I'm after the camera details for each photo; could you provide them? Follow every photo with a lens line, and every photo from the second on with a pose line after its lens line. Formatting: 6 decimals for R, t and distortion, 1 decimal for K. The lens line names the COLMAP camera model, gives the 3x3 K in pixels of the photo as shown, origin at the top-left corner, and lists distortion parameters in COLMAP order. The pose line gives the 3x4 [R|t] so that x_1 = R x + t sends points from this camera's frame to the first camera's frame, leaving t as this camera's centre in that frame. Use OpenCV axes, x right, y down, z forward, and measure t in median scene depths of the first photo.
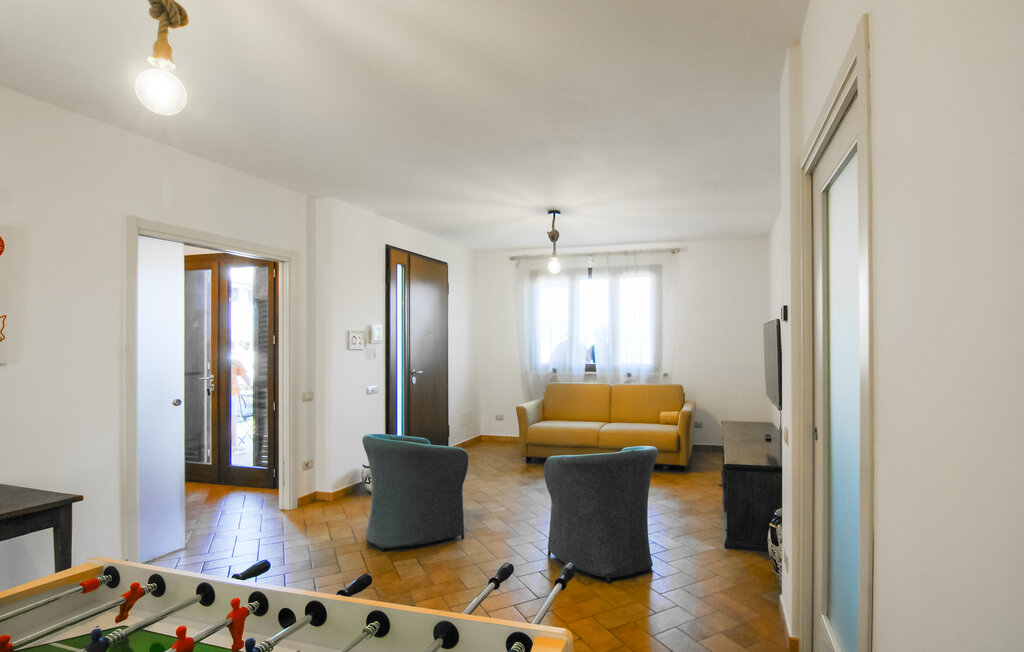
lens RADIAL K [[521.8, 0, 569.1], [0, 521.8, 342.3], [0, 0, 1]] dist [0.003790, -0.000373]
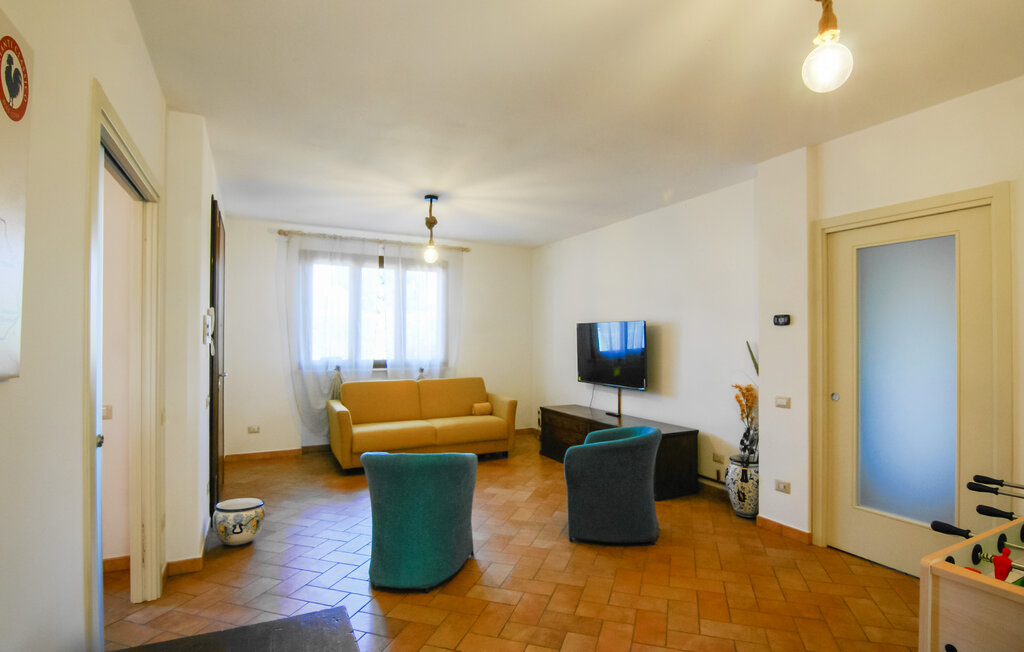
lens RADIAL K [[521.8, 0, 518.3], [0, 521.8, 344.5], [0, 0, 1]] dist [0.003790, -0.000373]
pose [[0.735757, -0.002135, 0.677242, -0.416431], [-0.010961, 0.999827, 0.015060, -0.002552], [-0.677157, -0.018504, 0.735606, 0.154783]]
